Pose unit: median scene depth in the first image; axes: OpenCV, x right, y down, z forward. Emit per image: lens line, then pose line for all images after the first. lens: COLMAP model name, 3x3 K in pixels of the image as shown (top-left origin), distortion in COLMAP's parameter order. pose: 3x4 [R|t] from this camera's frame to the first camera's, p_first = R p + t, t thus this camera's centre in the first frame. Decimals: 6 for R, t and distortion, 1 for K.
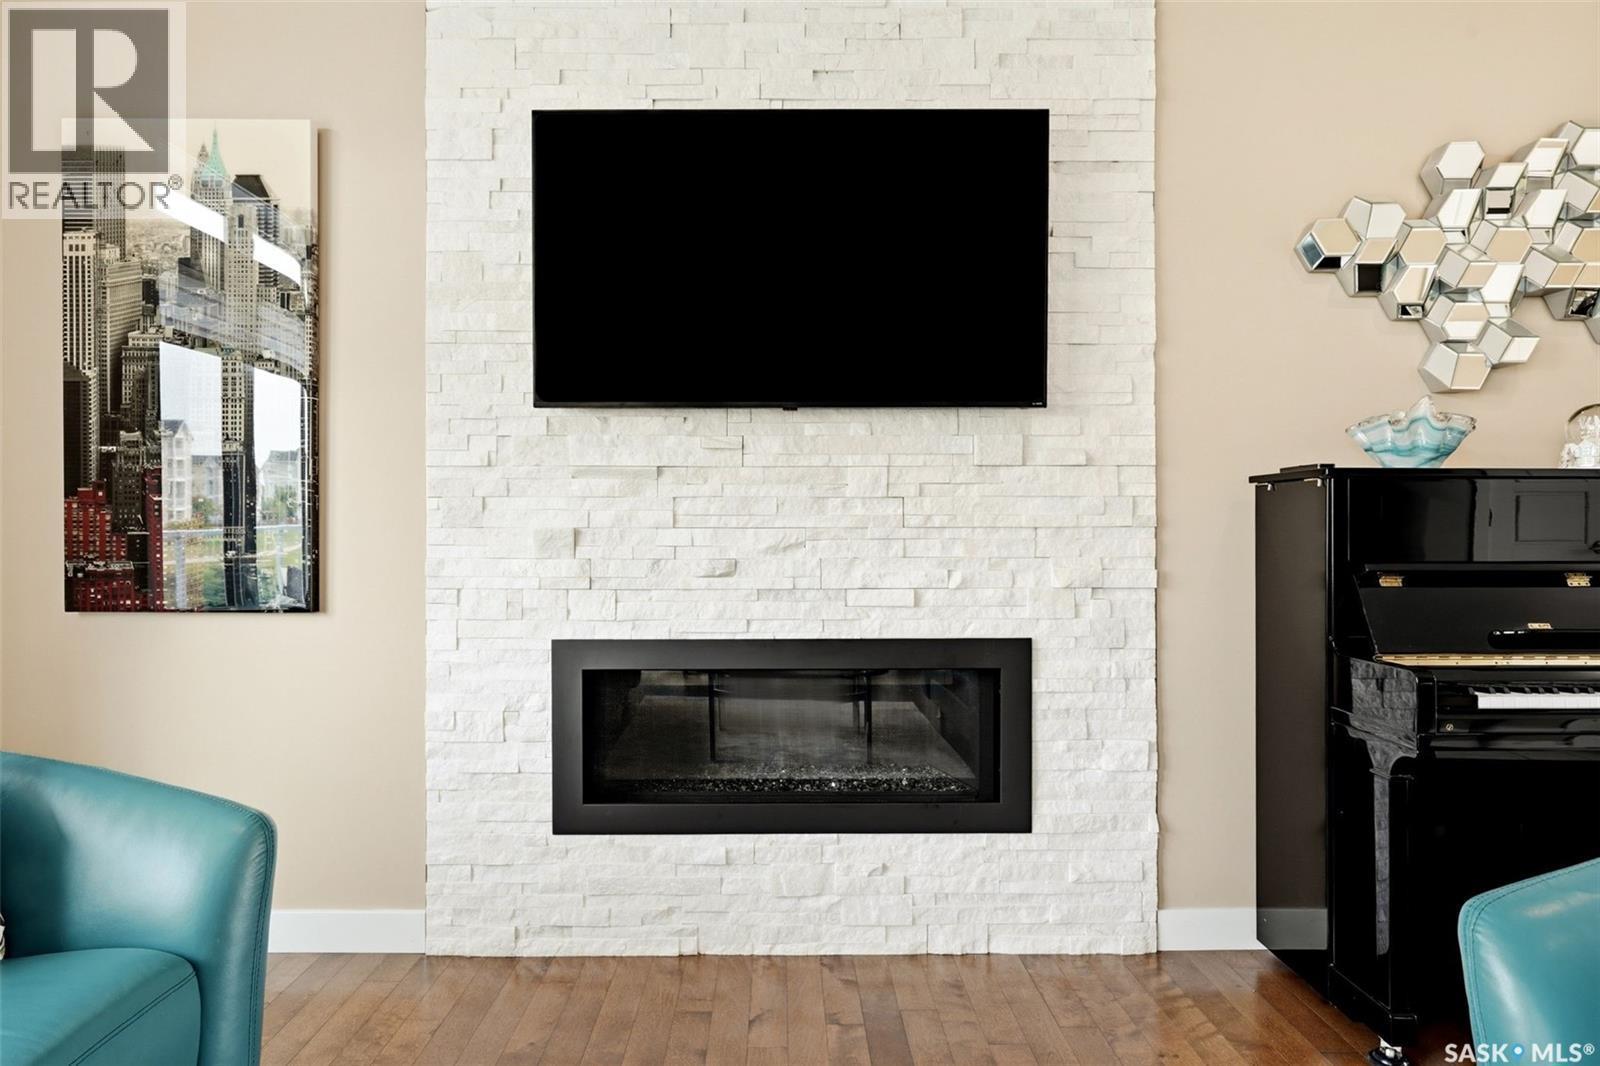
lens RADIAL K [[900.6, 0, 790.2], [0, 900.6, 524.7], [0, 0, 1]] dist [-0.003076, -0.000983]
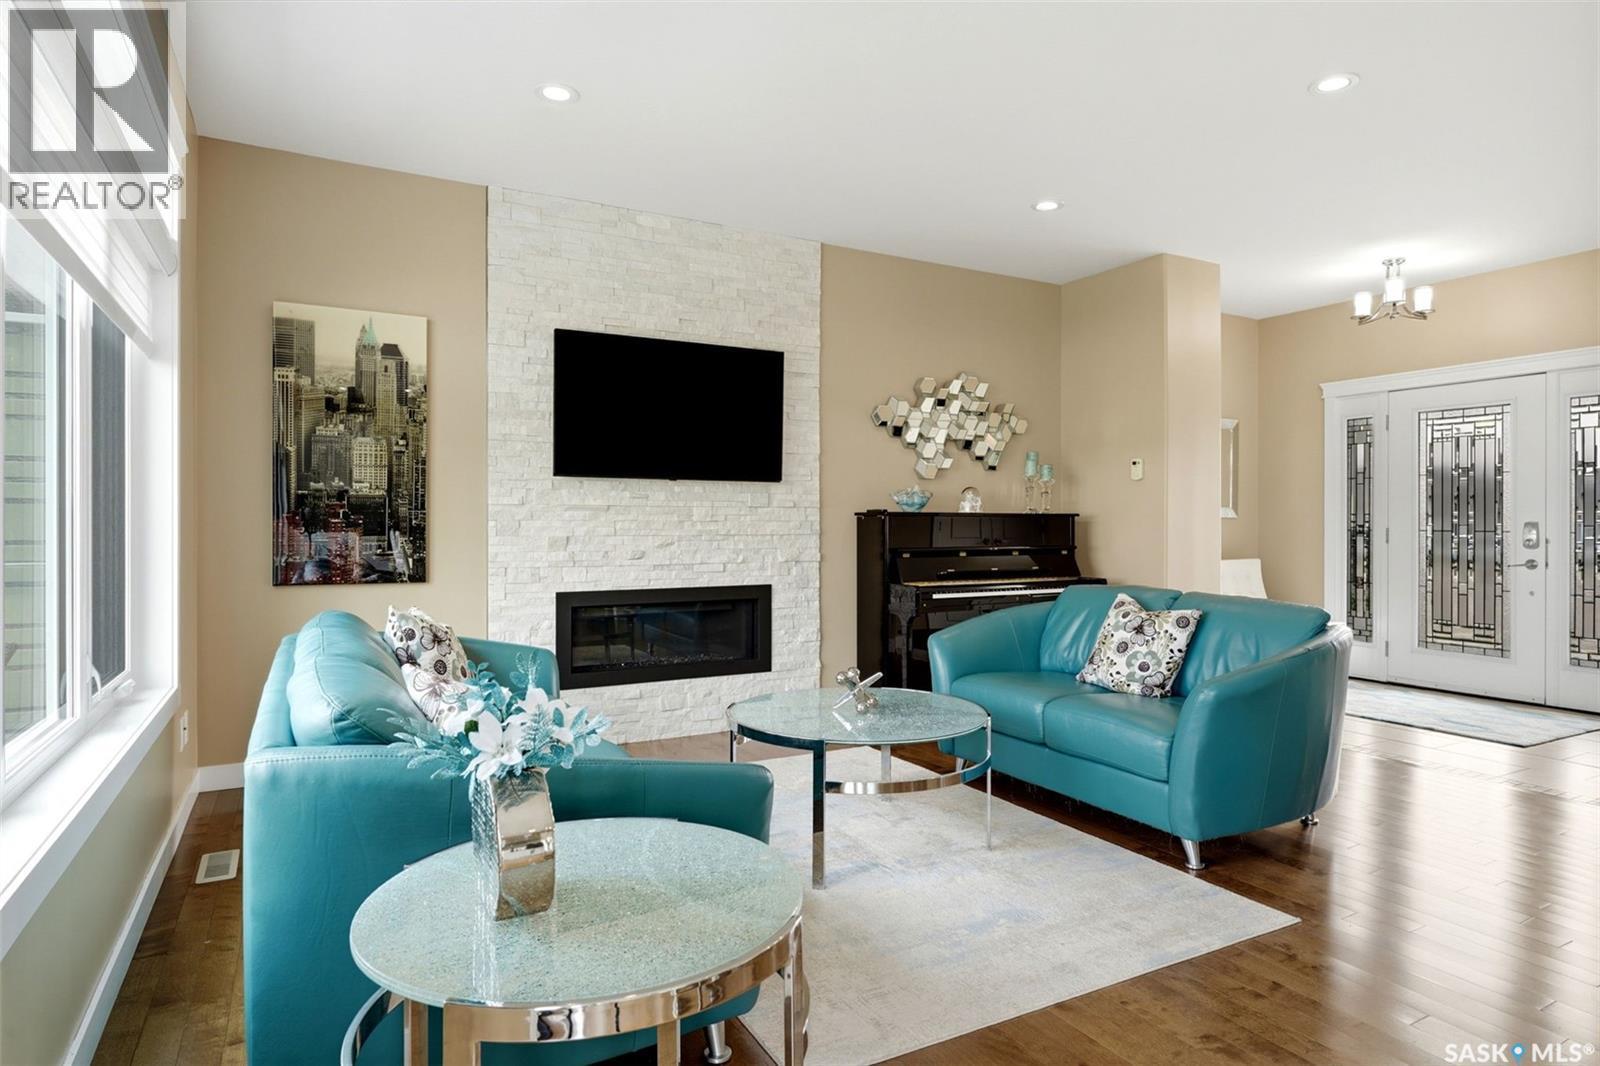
lens RADIAL K [[900.6, 0, 790.2], [0, 900.6, 524.7], [0, 0, 1]] dist [-0.003076, -0.000983]
pose [[0.882892, 0.000894, 0.469575, -0.739245], [-0.001720, 0.999998, 0.001330, -0.025087], [-0.469573, -0.001982, 0.882891, -0.993168]]
